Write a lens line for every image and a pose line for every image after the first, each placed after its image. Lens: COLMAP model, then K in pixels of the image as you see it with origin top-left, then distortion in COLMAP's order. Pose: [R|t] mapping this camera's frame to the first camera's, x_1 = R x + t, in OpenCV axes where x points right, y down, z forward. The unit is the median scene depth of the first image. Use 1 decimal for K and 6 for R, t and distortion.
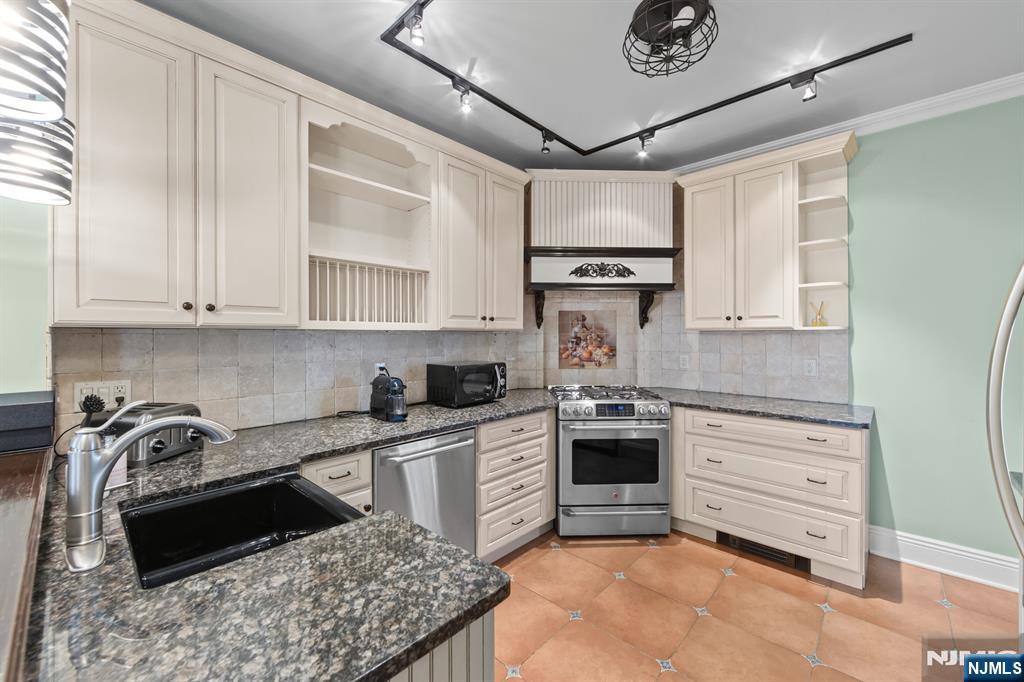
lens RADIAL K [[405.5, 0, 510.7], [0, 405.5, 333.5], [0, 0, 1]] dist [-0.005972, -0.000650]
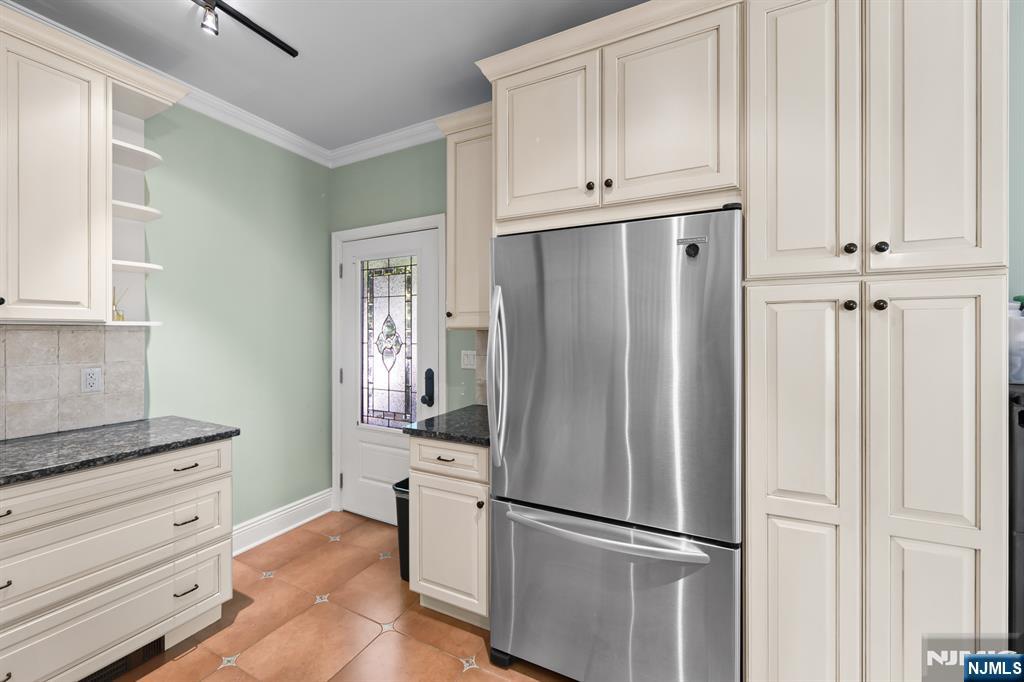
lens RADIAL K [[405.5, 0, 510.8], [0, 405.5, 332.3], [0, 0, 1]] dist [-0.005972, -0.000650]
pose [[-0.283862, 0.000120, 0.958865, -0.129417], [-0.004929, 0.999987, -0.001584, 0.000726], [-0.958852, -0.005176, -0.283858, 0.497846]]
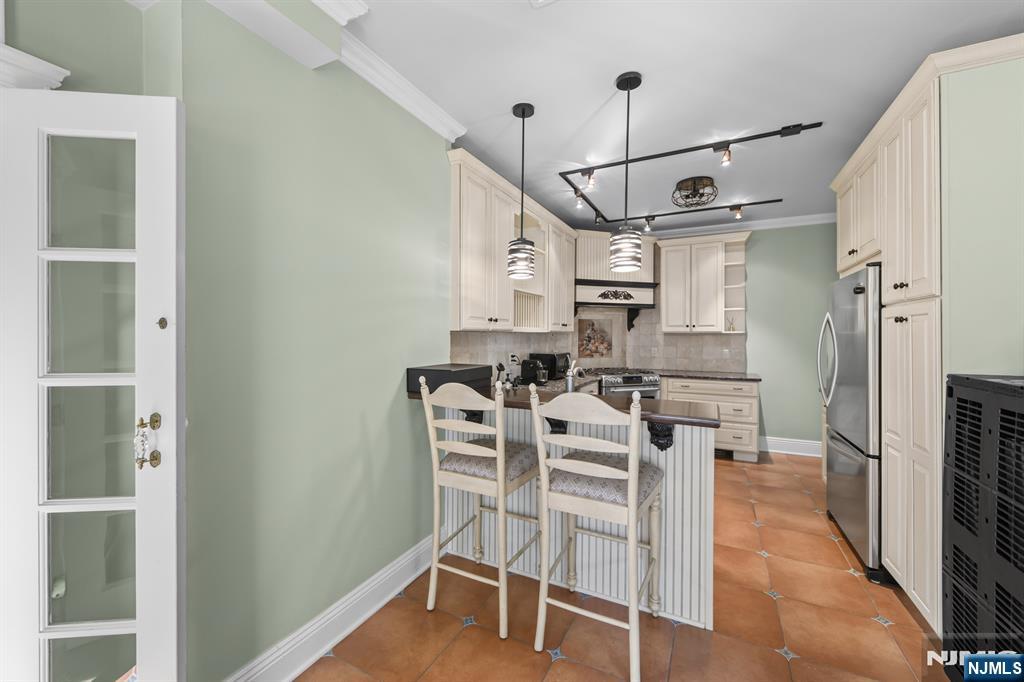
lens RADIAL K [[405.5, 0, 511.6], [0, 405.5, 332.7], [0, 0, 1]] dist [-0.005972, -0.000650]
pose [[0.958499, 0.005559, 0.285040, -0.692717], [-0.005578, 0.999984, -0.000747, -0.004025], [-0.285040, -0.000874, 0.958515, -0.462867]]
